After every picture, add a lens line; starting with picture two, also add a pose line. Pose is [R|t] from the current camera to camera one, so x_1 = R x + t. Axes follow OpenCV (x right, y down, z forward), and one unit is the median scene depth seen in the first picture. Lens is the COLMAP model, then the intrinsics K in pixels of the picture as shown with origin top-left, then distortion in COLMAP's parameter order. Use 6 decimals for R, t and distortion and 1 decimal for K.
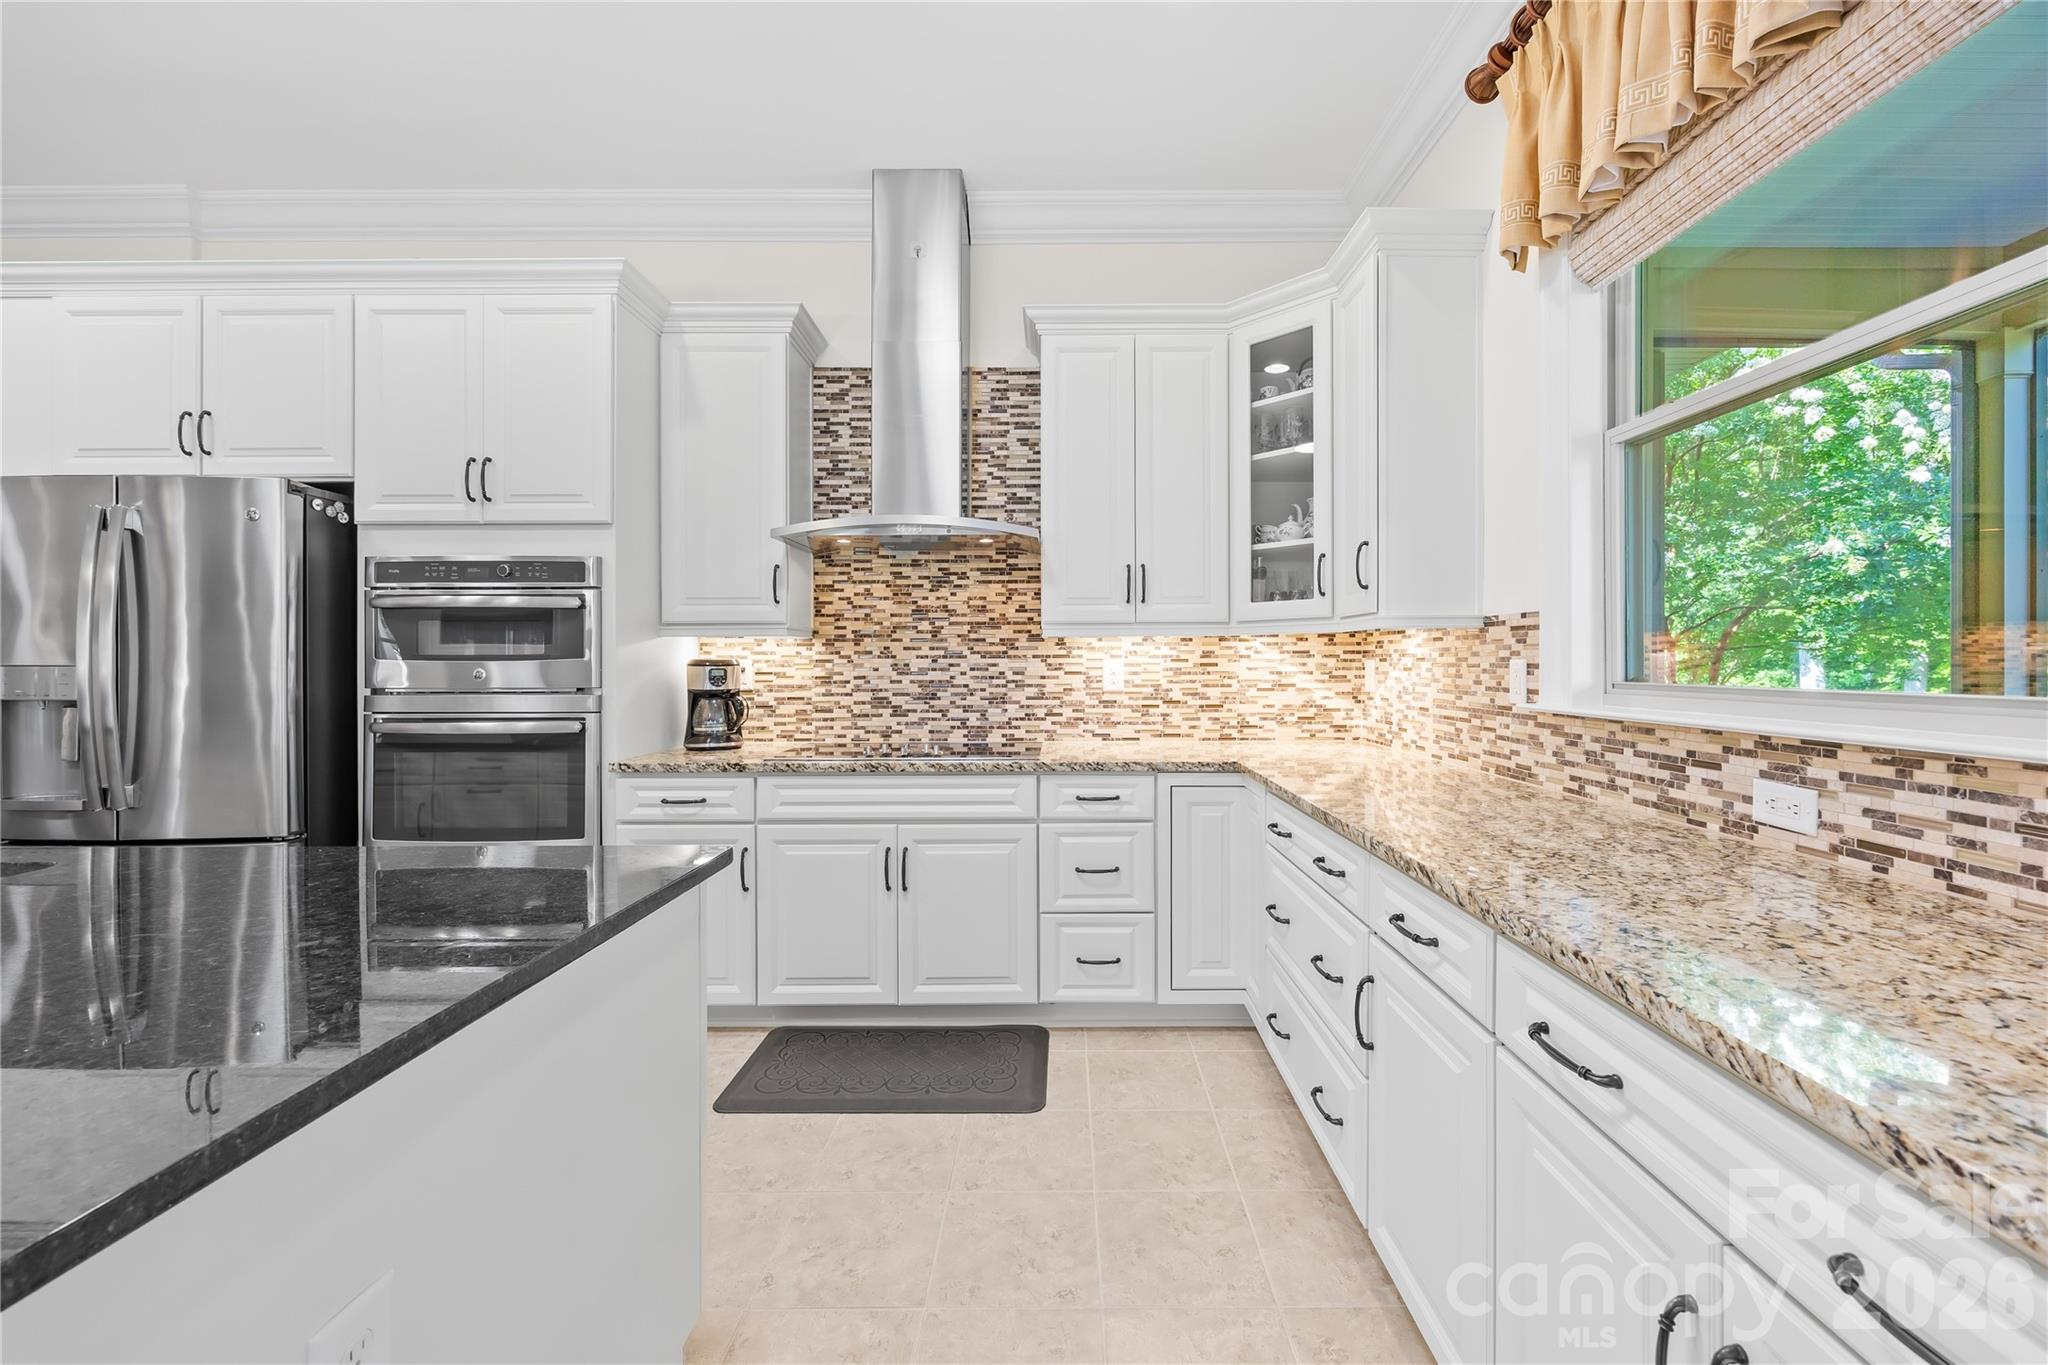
lens RADIAL K [[812.9, 0, 1064.9], [0, 812.9, 656.4], [0, 0, 1]] dist [-0.000327, 0.000020]
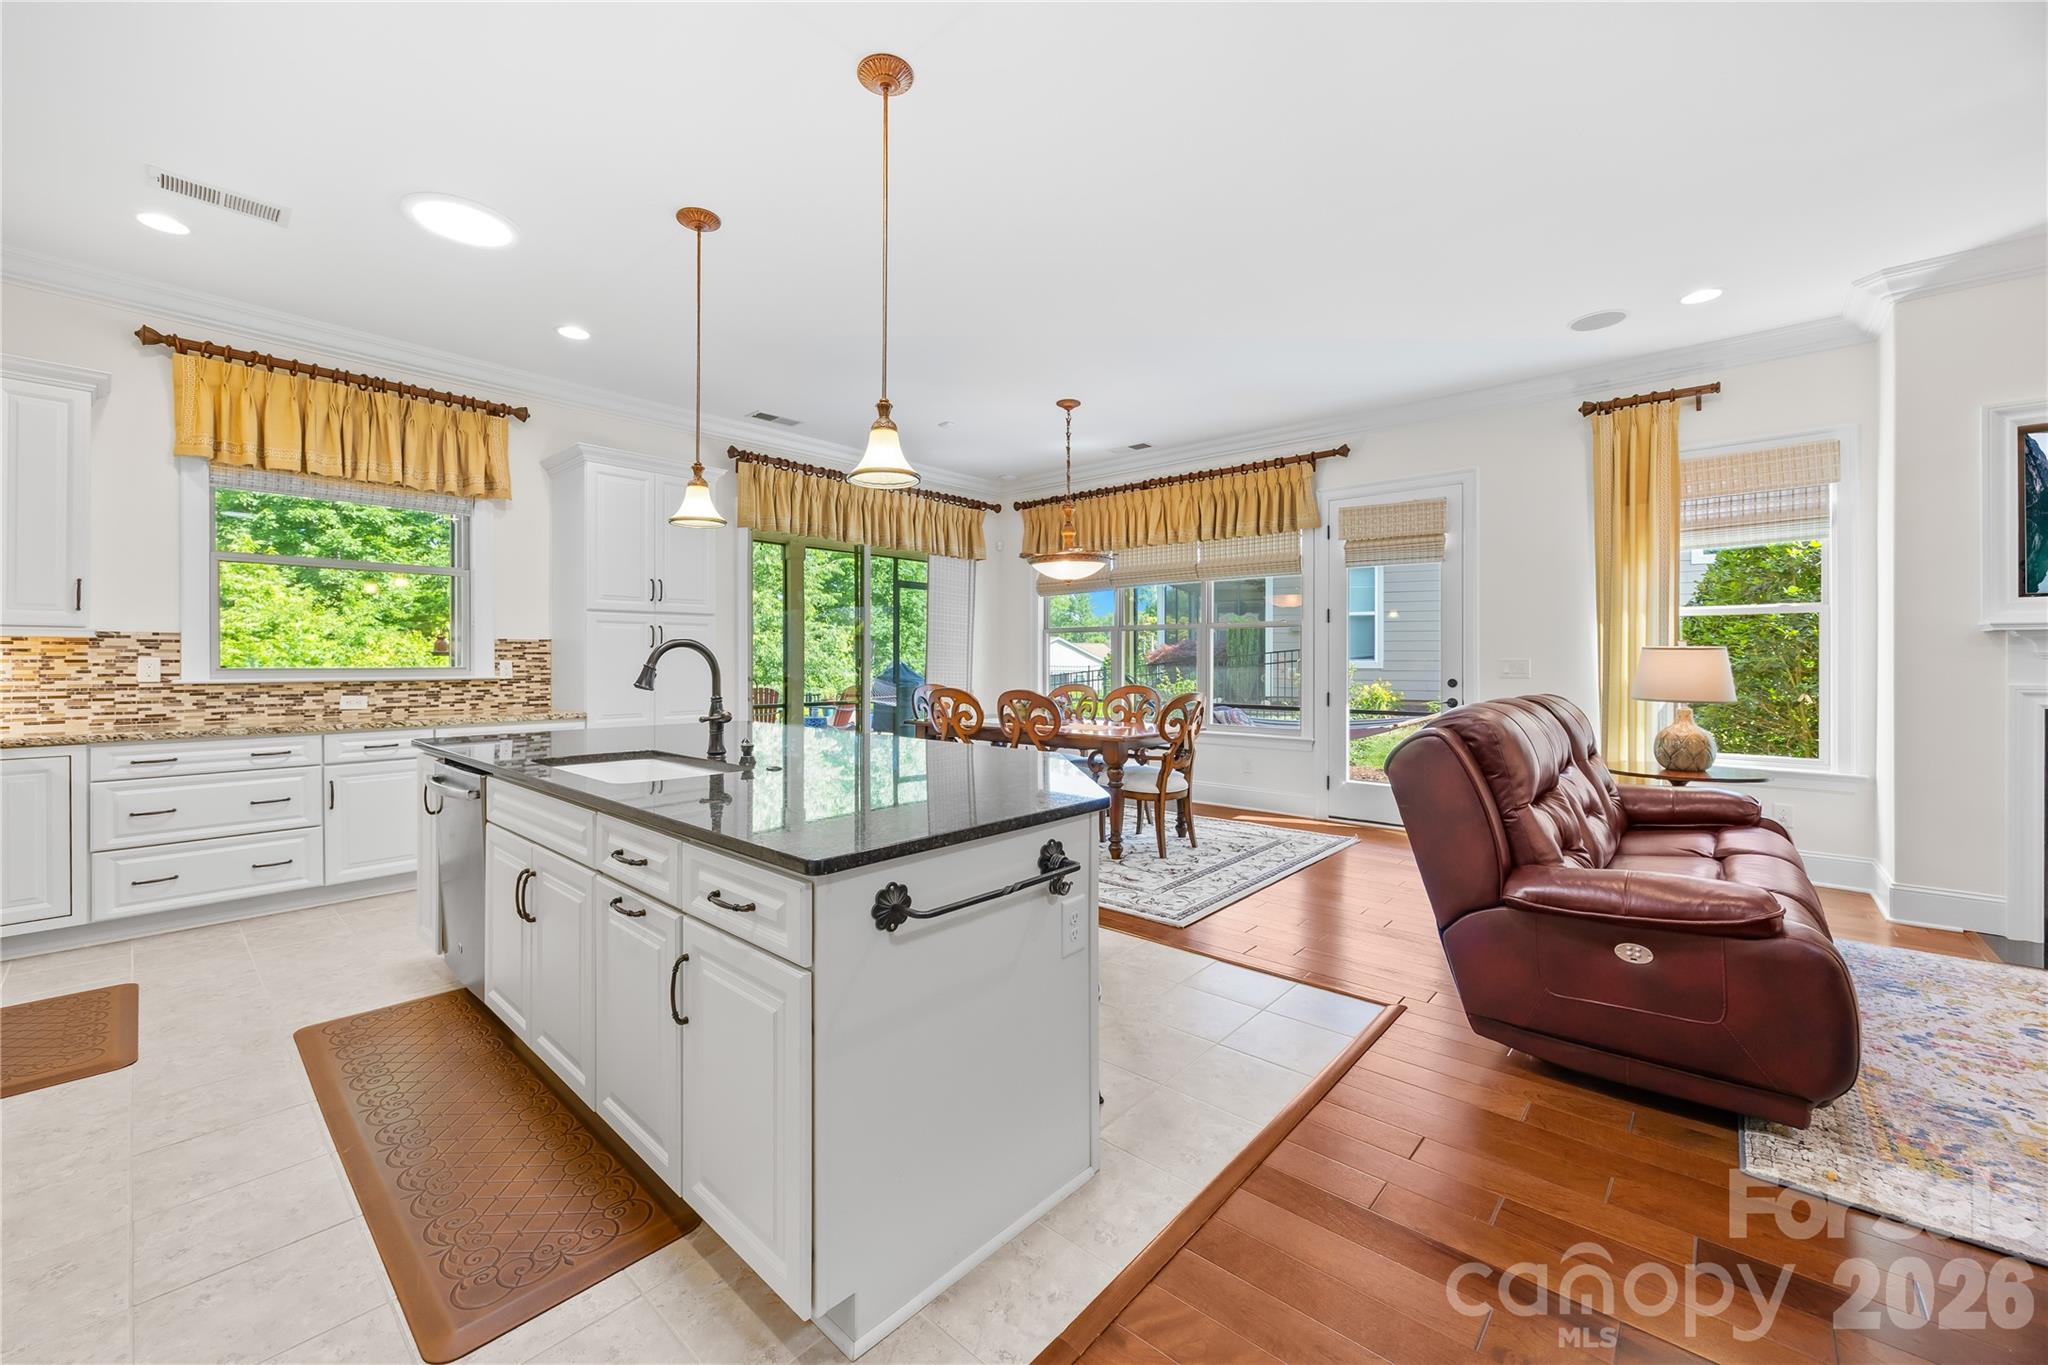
lens RADIAL K [[793.1, 0, 986.7], [0, 793.1, 661.4], [0, 0, 1]] dist [-0.001068, -0.000011]
pose [[-0.718905, 0.002060, 0.695105, -2.145002], [-0.001017, 0.999991, -0.004016, 0.018311], [-0.695107, -0.003594, -0.718897, 1.025432]]
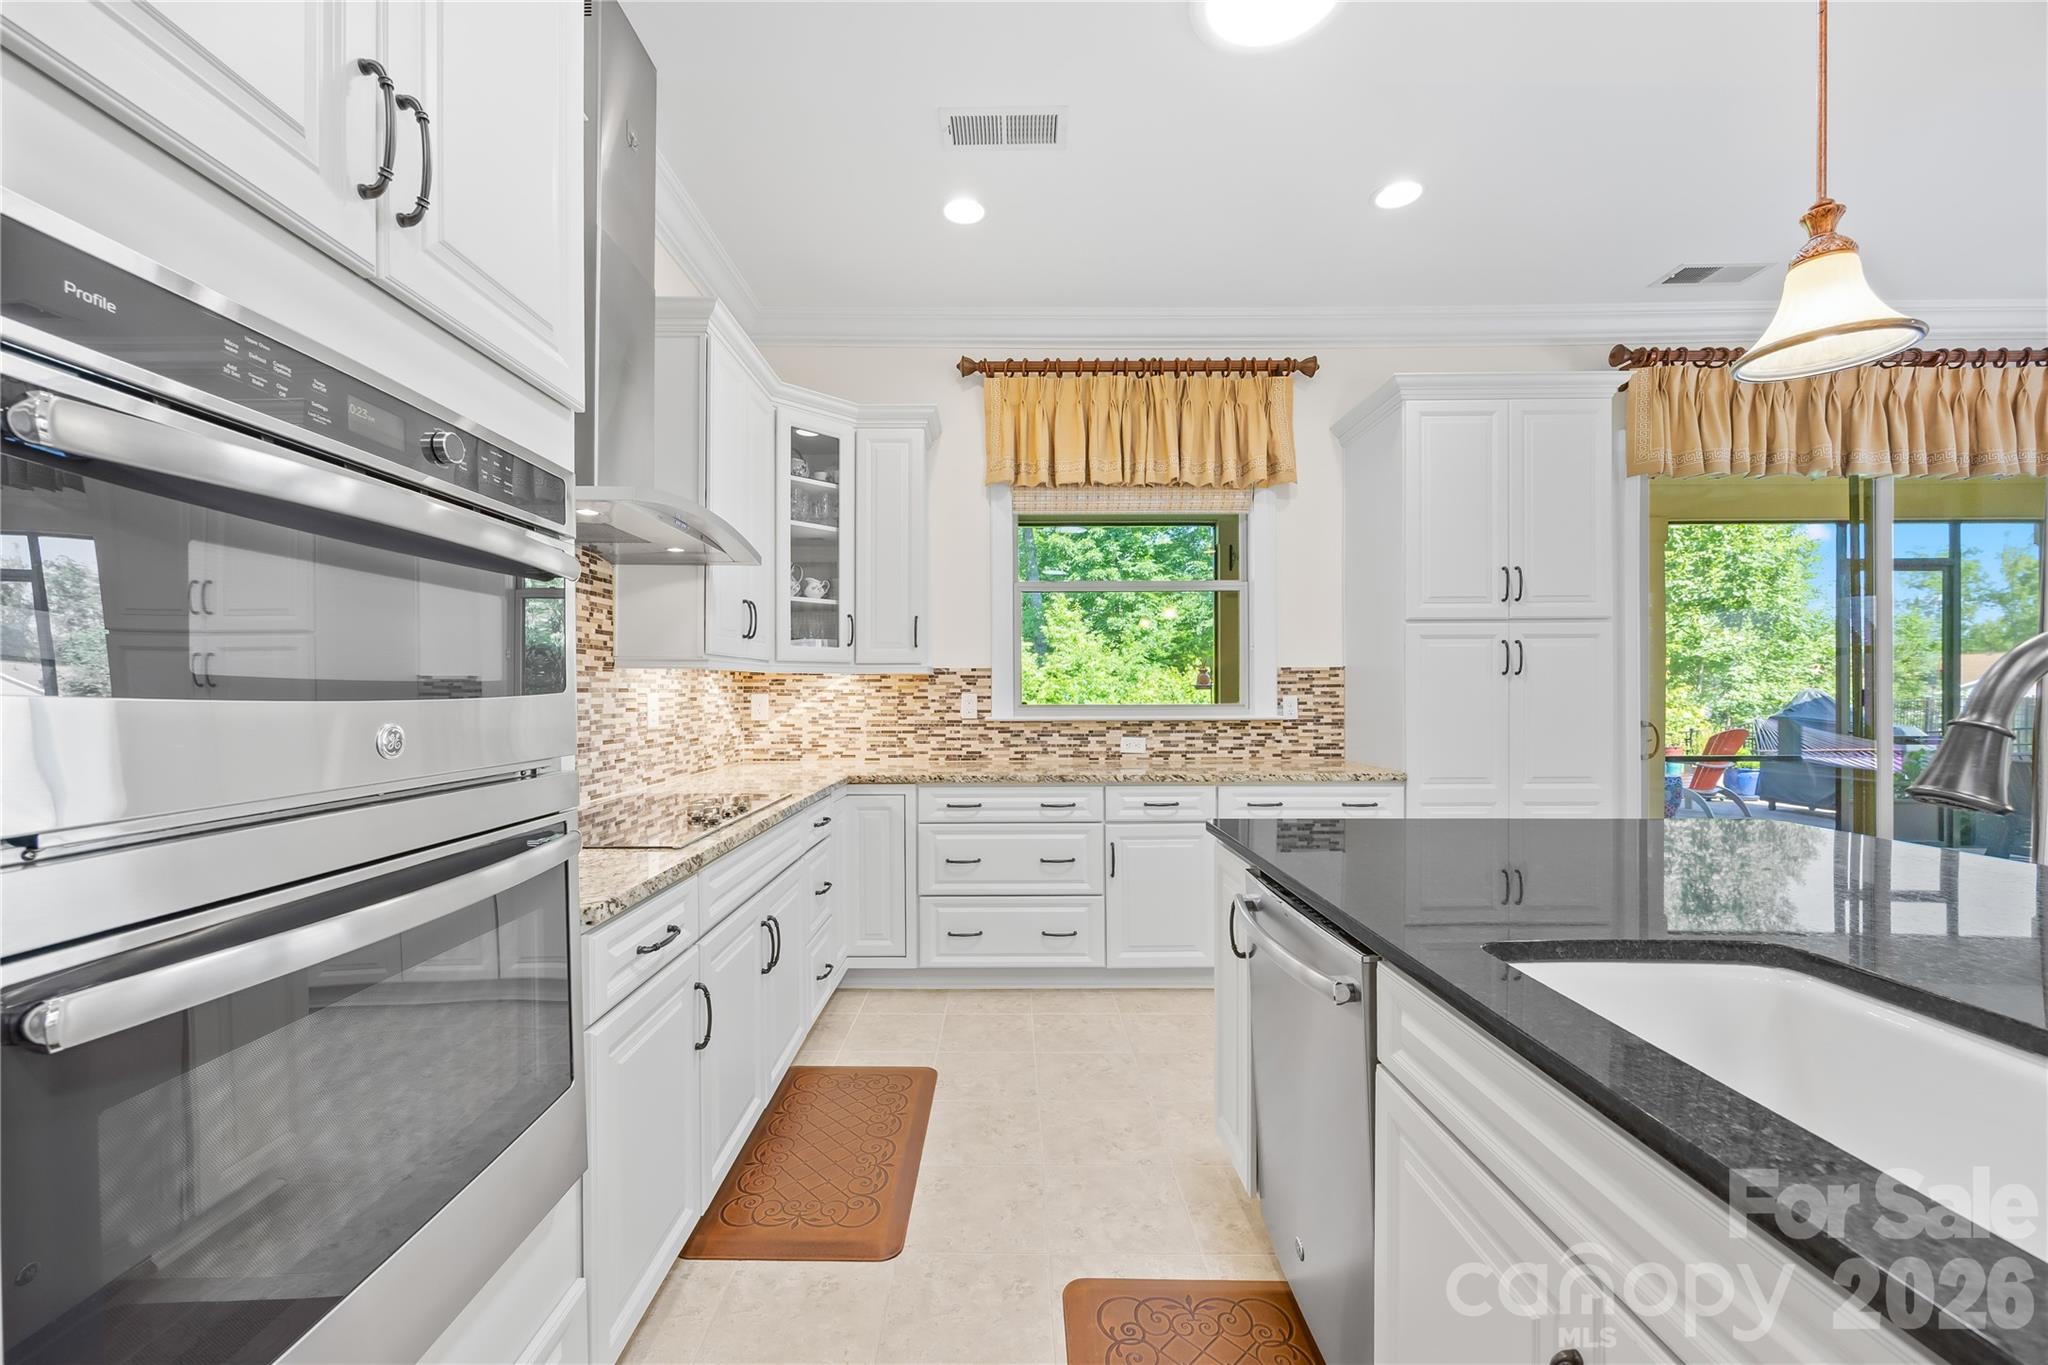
lens RADIAL K [[803.9, 0, 1010.2], [0, 803.9, 695.0], [0, 0, 1]] dist [-0.001100, 0.000164]
pose [[0.018989, 0.000994, 0.999819, -1.294751], [-0.001043, 0.999999, -0.000974, 0.008271], [-0.999819, -0.001024, 0.018990, 0.923591]]
